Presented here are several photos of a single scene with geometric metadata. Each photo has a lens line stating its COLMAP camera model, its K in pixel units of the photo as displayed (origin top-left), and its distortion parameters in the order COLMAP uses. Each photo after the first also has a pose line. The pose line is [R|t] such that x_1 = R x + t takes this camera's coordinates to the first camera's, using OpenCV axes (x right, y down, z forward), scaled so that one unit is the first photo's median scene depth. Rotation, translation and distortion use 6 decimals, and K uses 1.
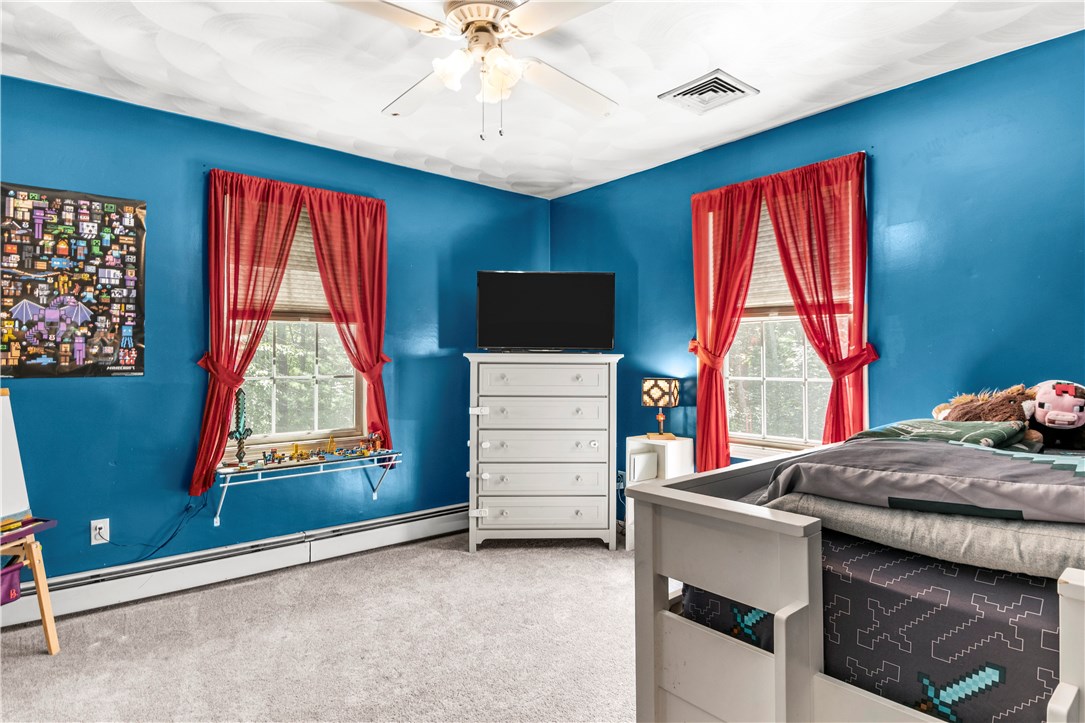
lens RADIAL K [[581.9, 0, 545.3], [0, 581.9, 357.8], [0, 0, 1]] dist [-0.024835, 0.005812]
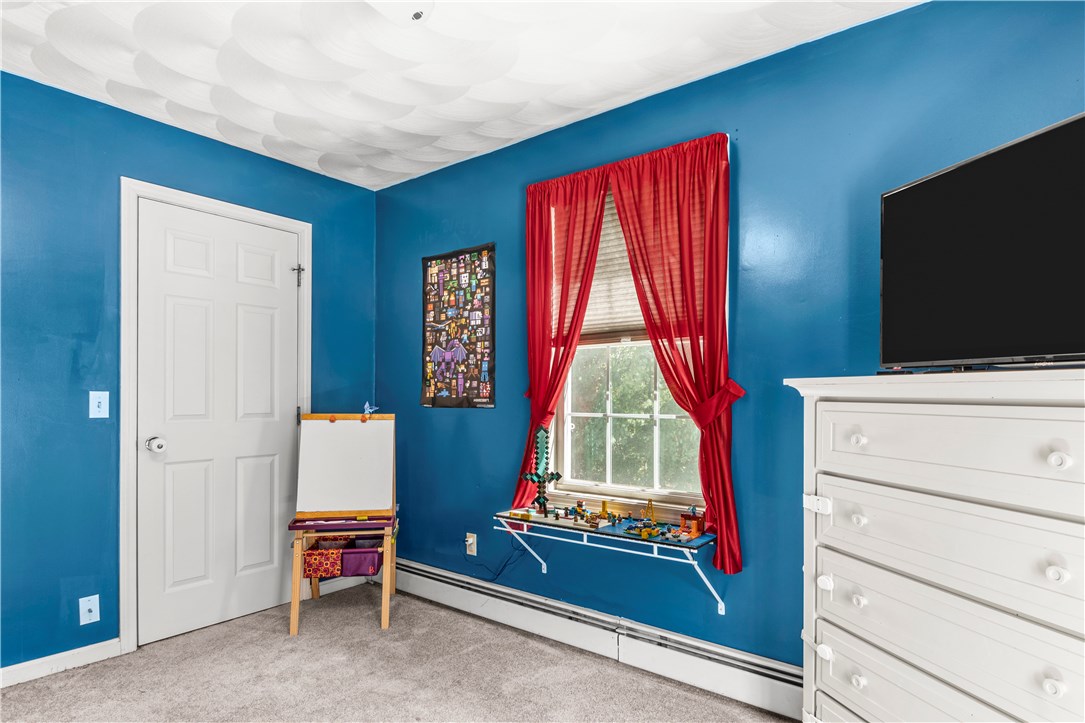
lens RADIAL K [[581.9, 0, 547.0], [0, 581.9, 393.3], [0, 0, 1]] dist [-0.024835, 0.005812]
pose [[0.207103, 0.000541, -0.978319, 0.371280], [0.003654, 0.999992, 0.001326, 0.003366], [0.978312, -0.003850, 0.207099, 0.896336]]
